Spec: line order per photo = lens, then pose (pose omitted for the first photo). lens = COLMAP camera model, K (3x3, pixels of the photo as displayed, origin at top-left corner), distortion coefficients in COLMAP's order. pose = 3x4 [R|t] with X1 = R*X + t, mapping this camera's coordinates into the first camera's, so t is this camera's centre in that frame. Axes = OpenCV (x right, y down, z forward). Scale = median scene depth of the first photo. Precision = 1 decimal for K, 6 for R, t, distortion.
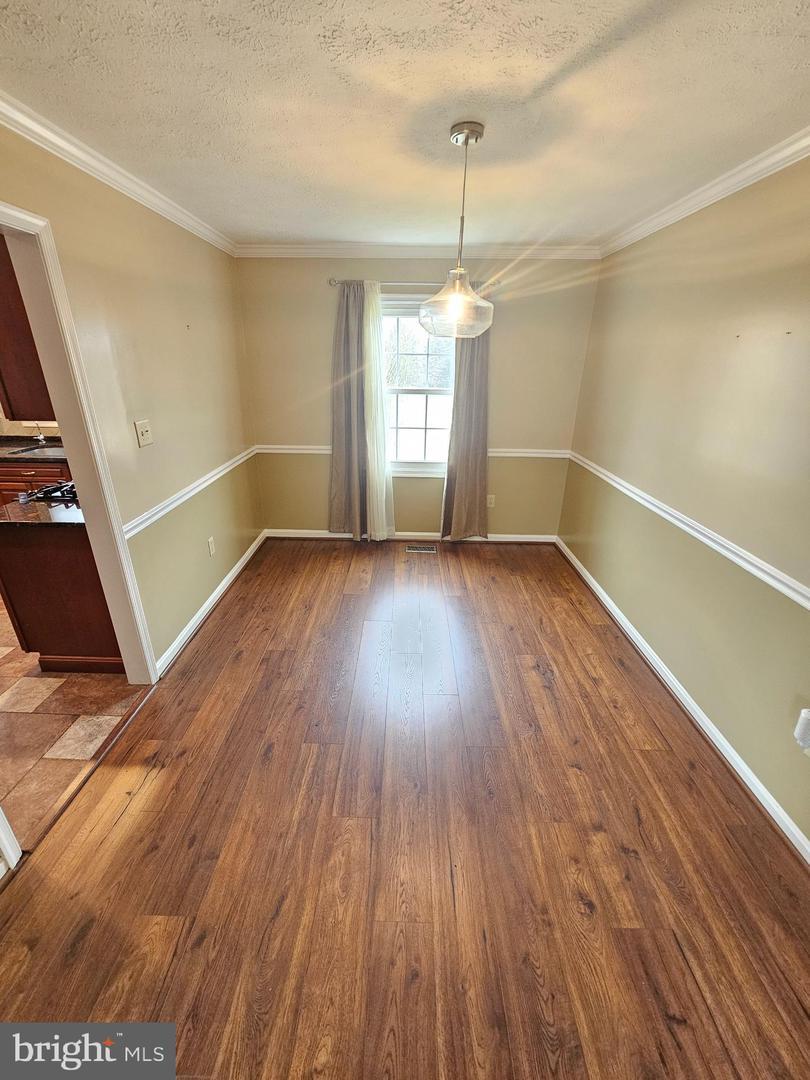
lens RADIAL K [[438.1, 0, 402.9], [0, 438.1, 539.4], [0, 0, 1]] dist [-0.002824, -0.000493]
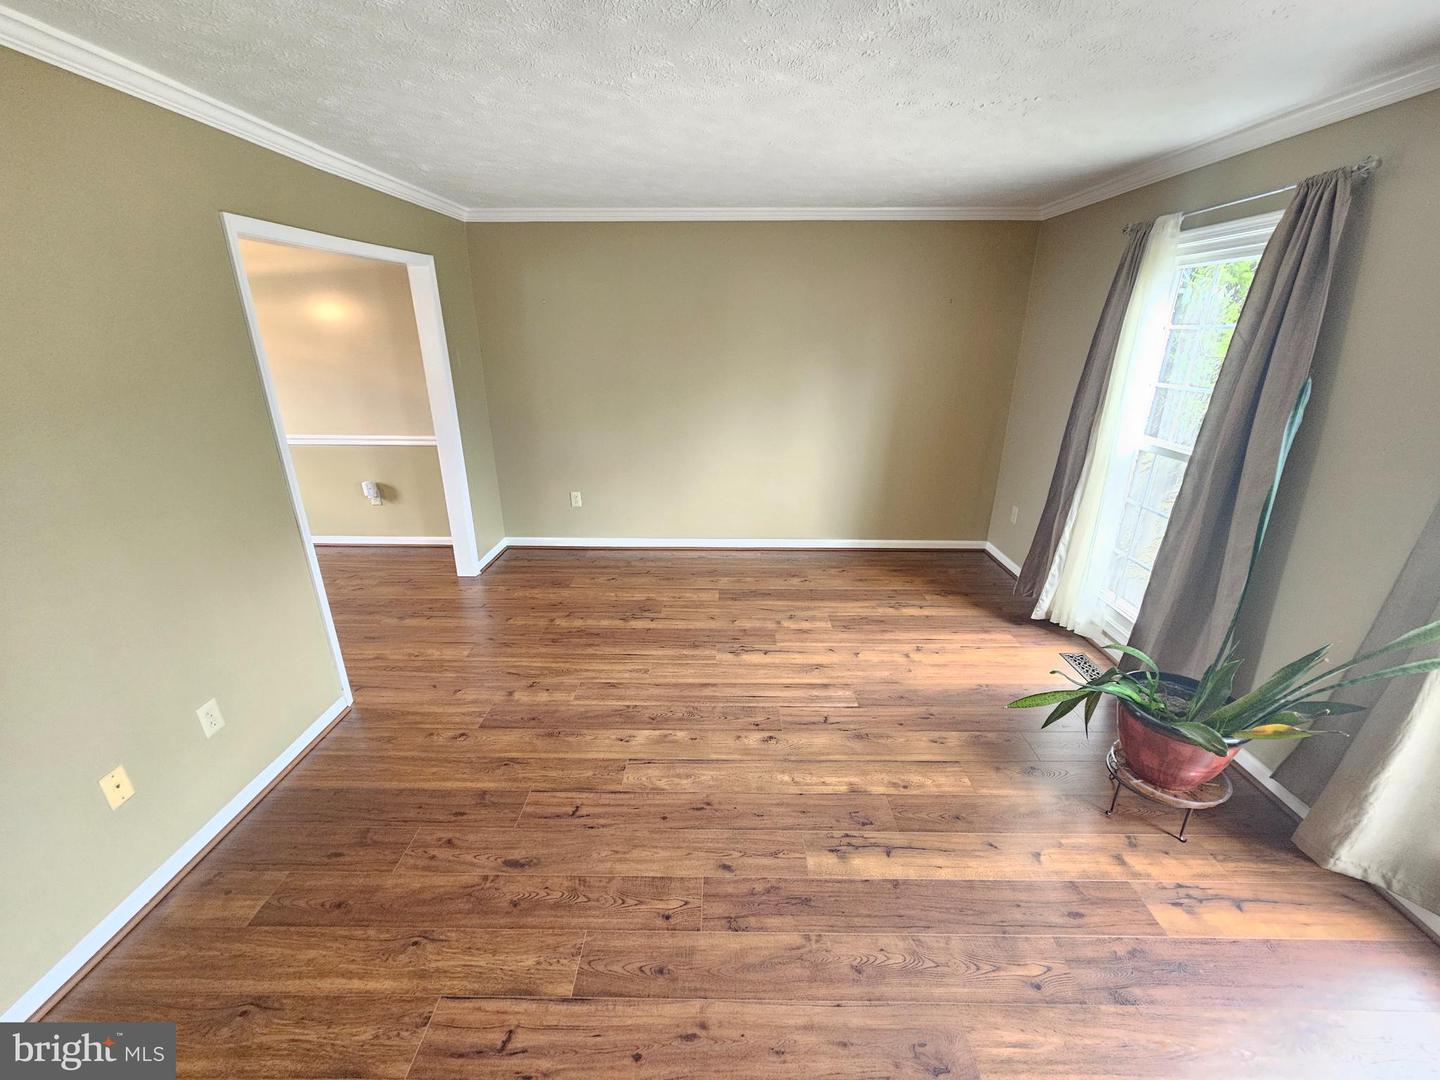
lens RADIAL K [[584.1, 0, 722.0], [0, 584.1, 539.8], [0, 0, 1]] dist [-0.002824, -0.000493]
pose [[0.004744, -0.355920, 0.934504, -0.966465], [0.388828, 0.861633, 0.326192, -0.044227], [-0.921298, 0.361814, 0.142479, 0.024906]]
